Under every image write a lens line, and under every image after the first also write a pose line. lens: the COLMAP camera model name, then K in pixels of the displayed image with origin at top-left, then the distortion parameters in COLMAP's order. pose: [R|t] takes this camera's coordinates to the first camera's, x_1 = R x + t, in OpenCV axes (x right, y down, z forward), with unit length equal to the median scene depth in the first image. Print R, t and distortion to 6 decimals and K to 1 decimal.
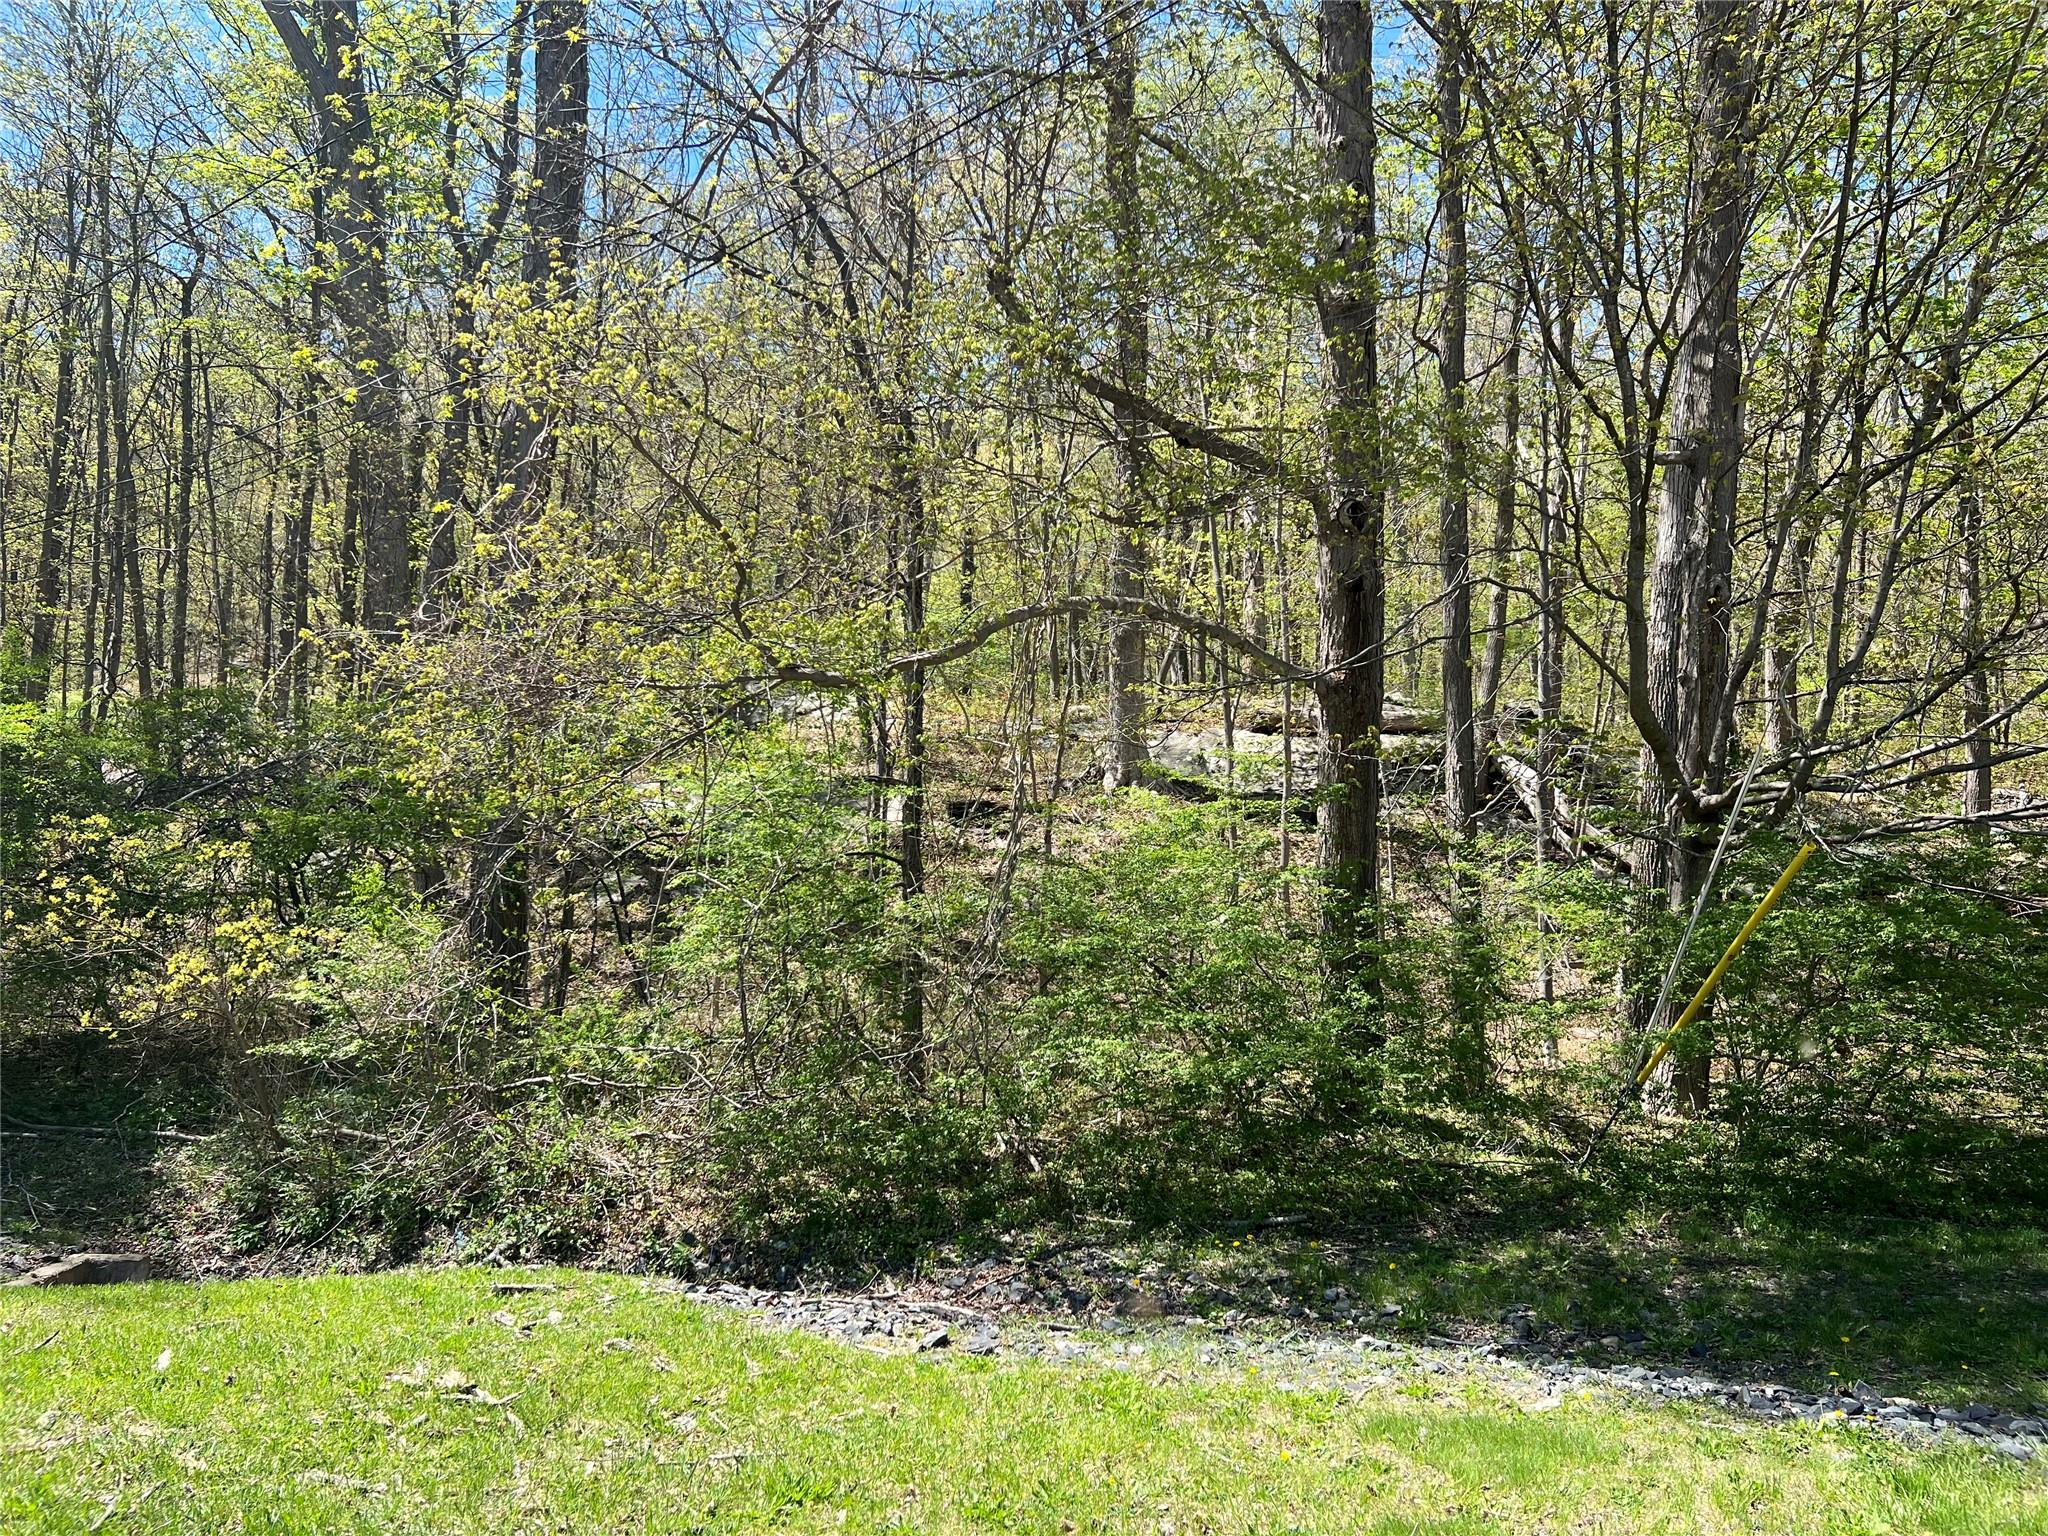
lens RADIAL K [[1537.9, 0, 1045.6], [0, 1537.9, 748.4], [0, 0, 1]] dist [0.045385, -0.056452]
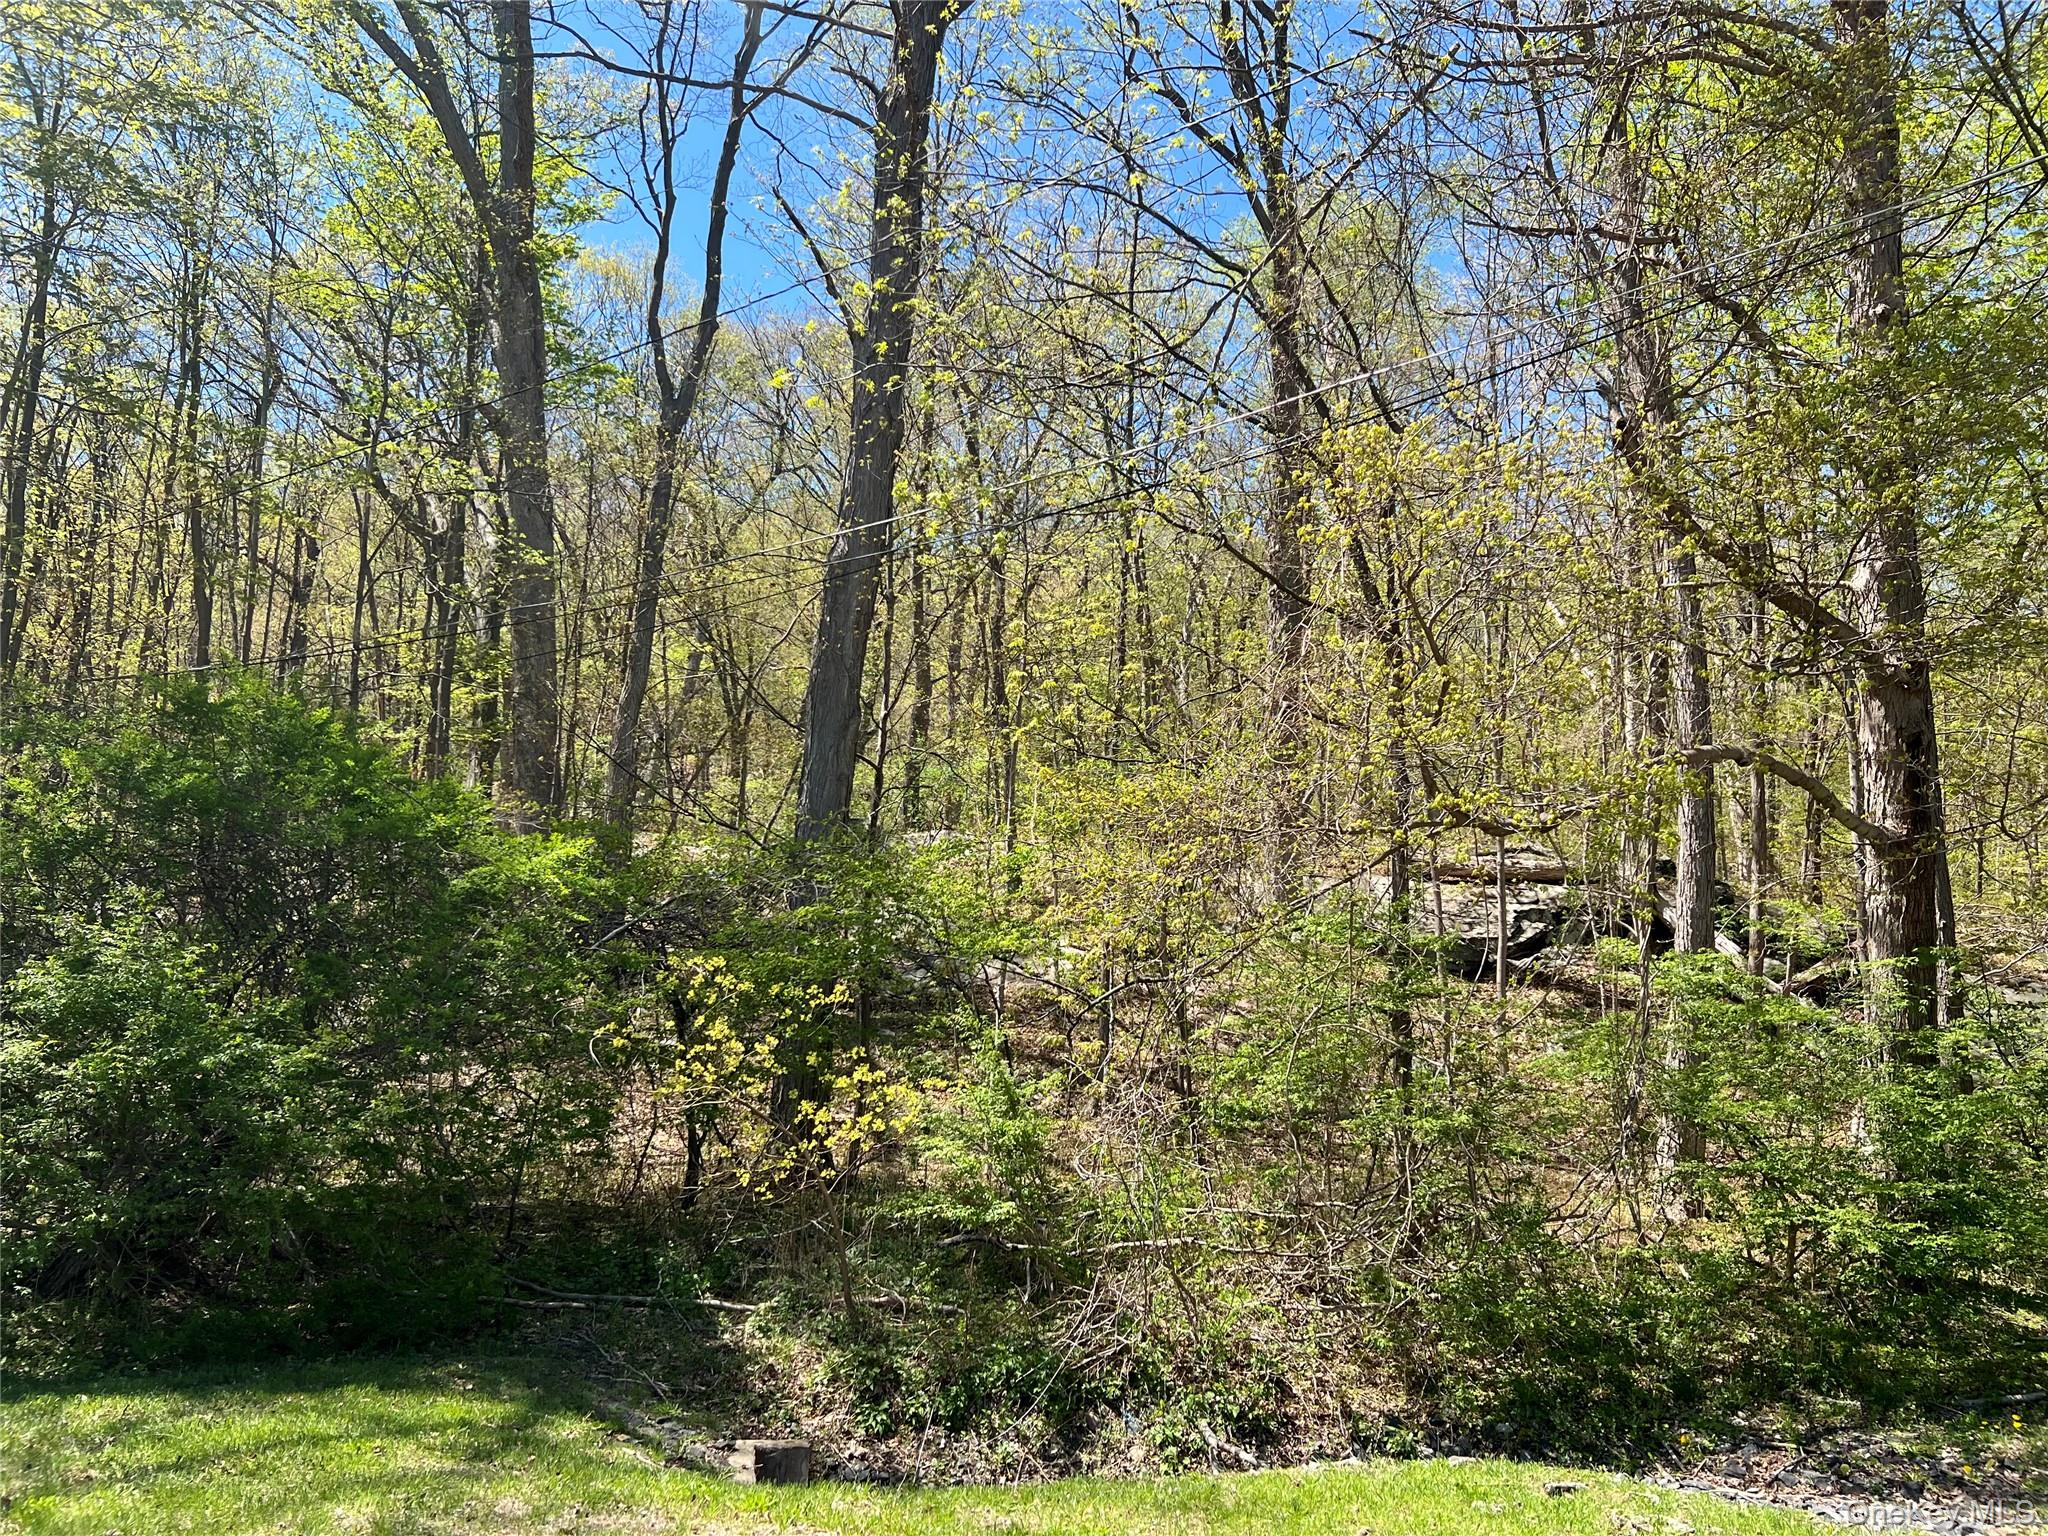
lens RADIAL K [[1537.9, 0, 1045.6], [0, 1537.9, 748.4], [0, 0, 1]] dist [0.045385, -0.056452]
pose [[0.998154, 0.019446, 0.057543, -0.462241], [-0.014105, 0.995677, -0.091803, -0.000216], [-0.059079, 0.090821, 0.994113, 0.037542]]
